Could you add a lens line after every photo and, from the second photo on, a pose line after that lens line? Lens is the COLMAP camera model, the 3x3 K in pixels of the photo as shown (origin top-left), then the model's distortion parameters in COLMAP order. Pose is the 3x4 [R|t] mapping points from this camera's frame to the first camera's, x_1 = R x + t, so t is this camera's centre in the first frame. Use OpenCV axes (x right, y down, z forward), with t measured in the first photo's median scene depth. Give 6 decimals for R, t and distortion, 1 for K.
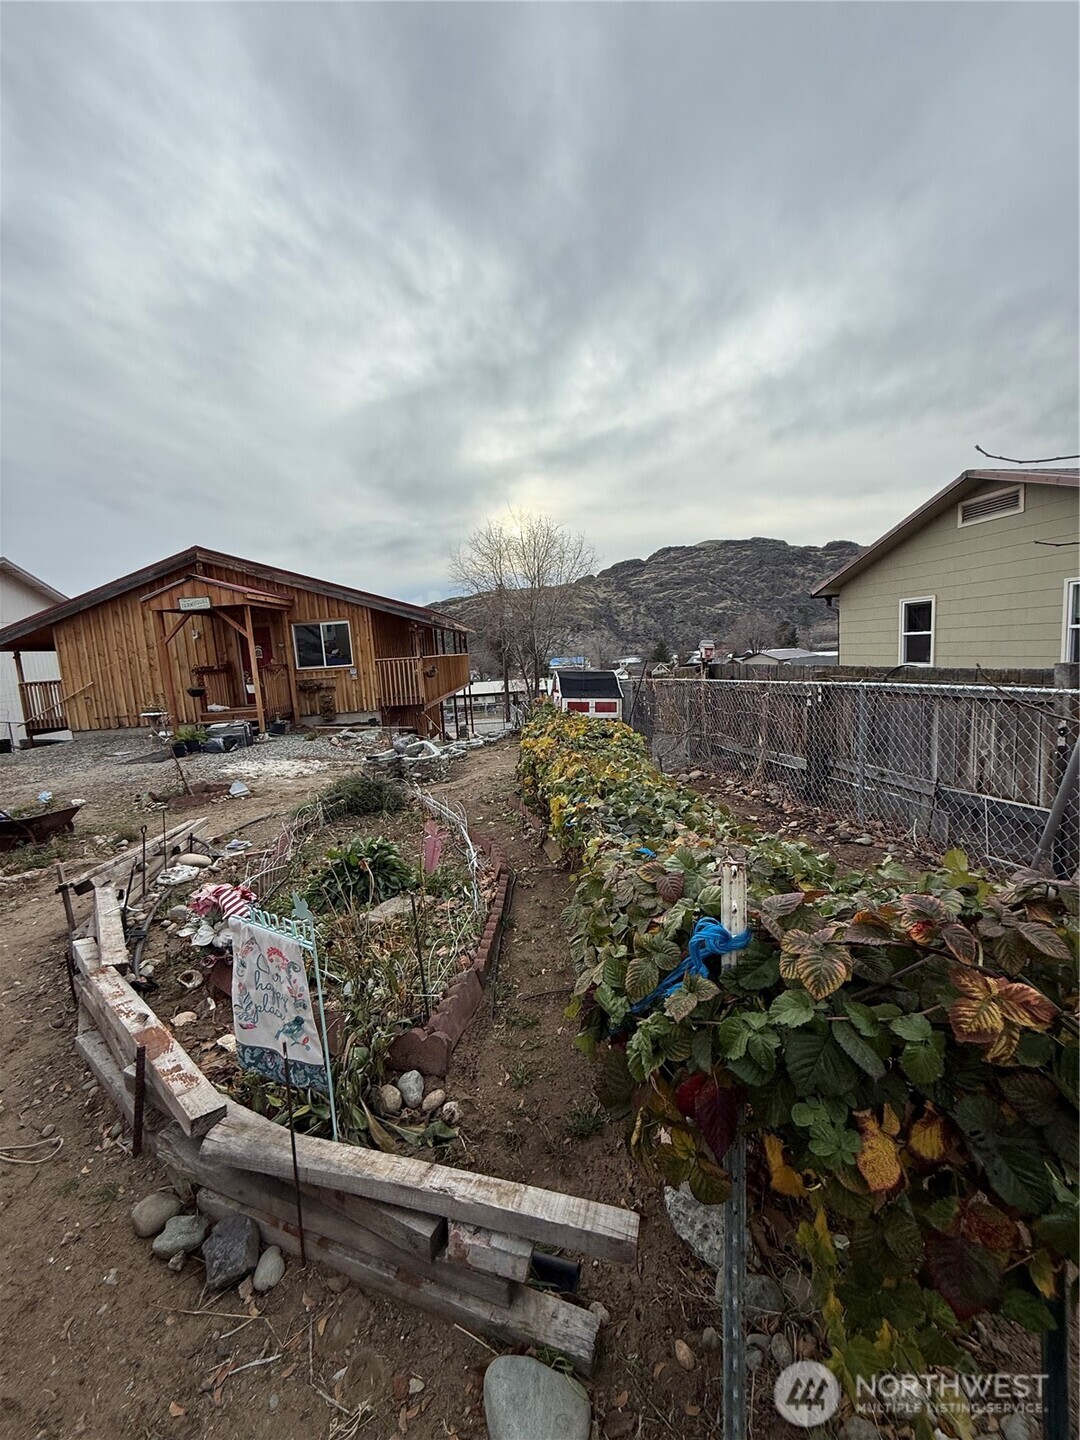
lens RADIAL K [[574.1, 0, 547.3], [0, 574.1, 716.6], [0, 0, 1]] dist [0.001067, 0.000431]
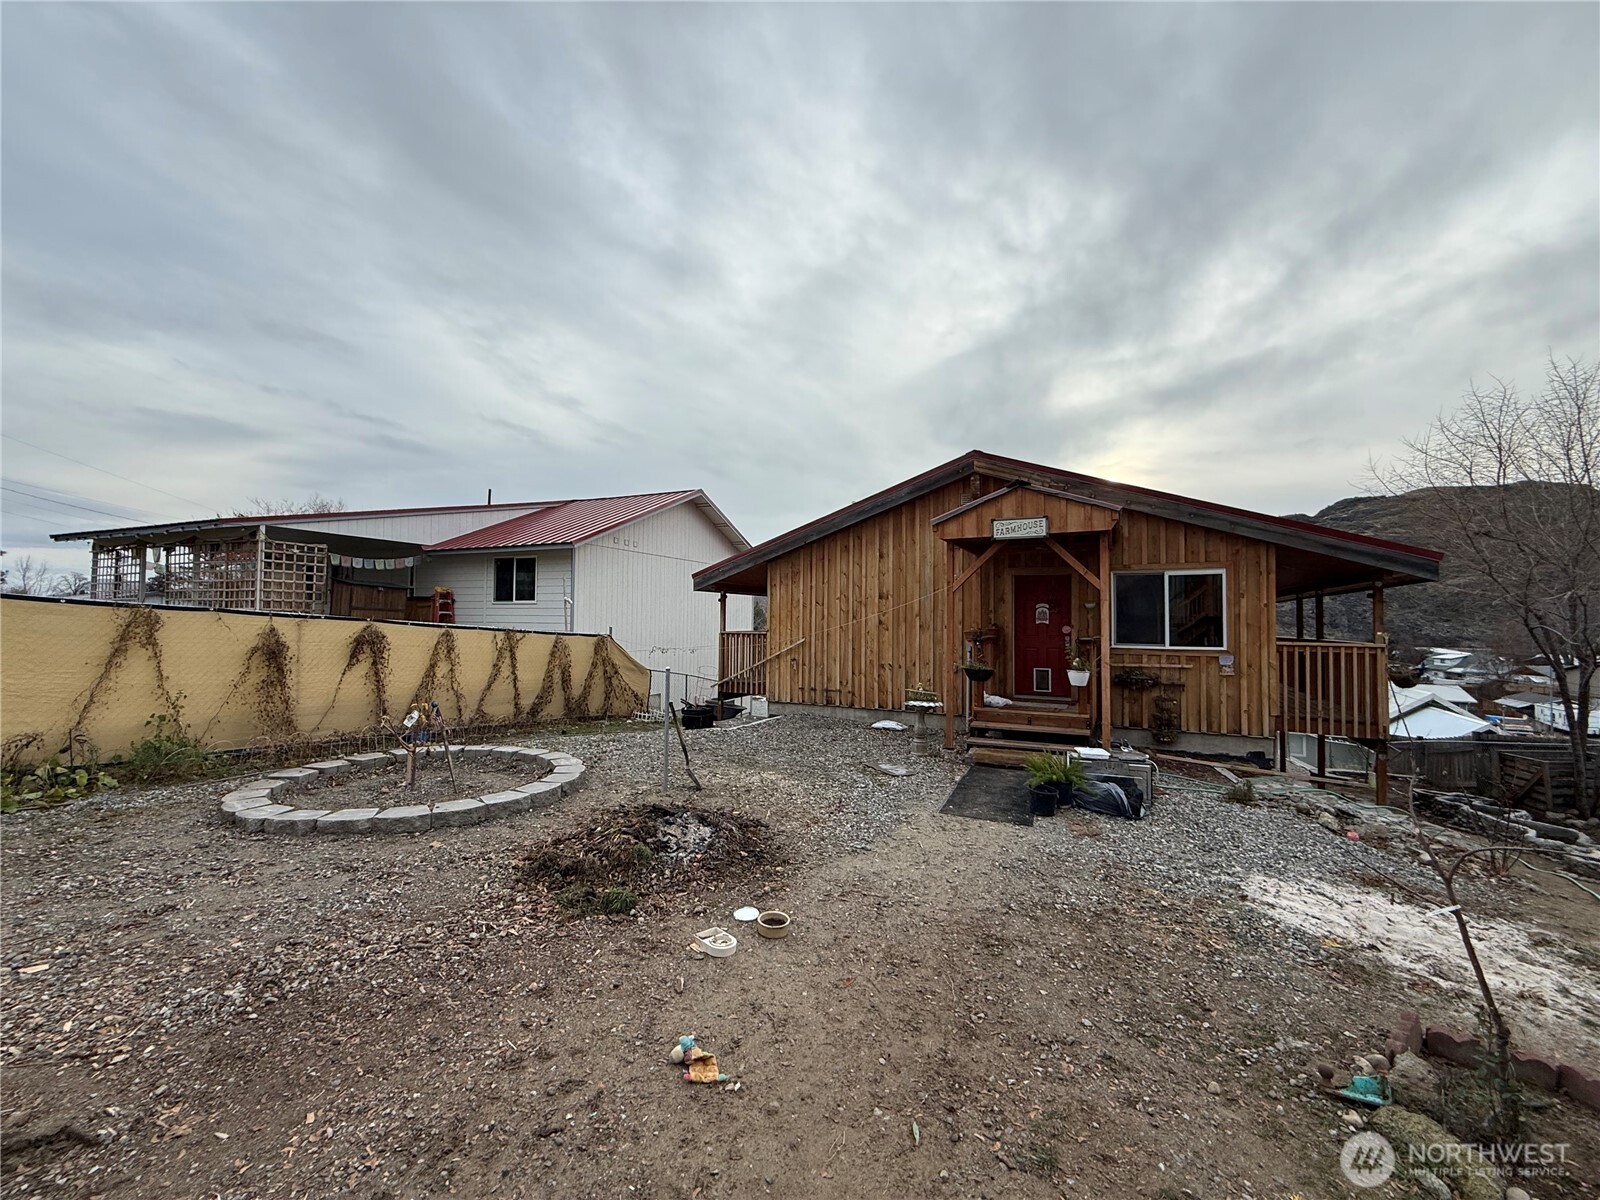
lens RADIAL K [[637.9, 0, 794.5], [0, 637.9, 595.2], [0, 0, 1]] dist [0.001067, 0.000431]
pose [[0.877056, 0.052756, -0.477482, -0.408028], [-0.121943, 0.985845, -0.115064, -0.019507], [0.464653, 0.159143, 0.871075, 0.267371]]
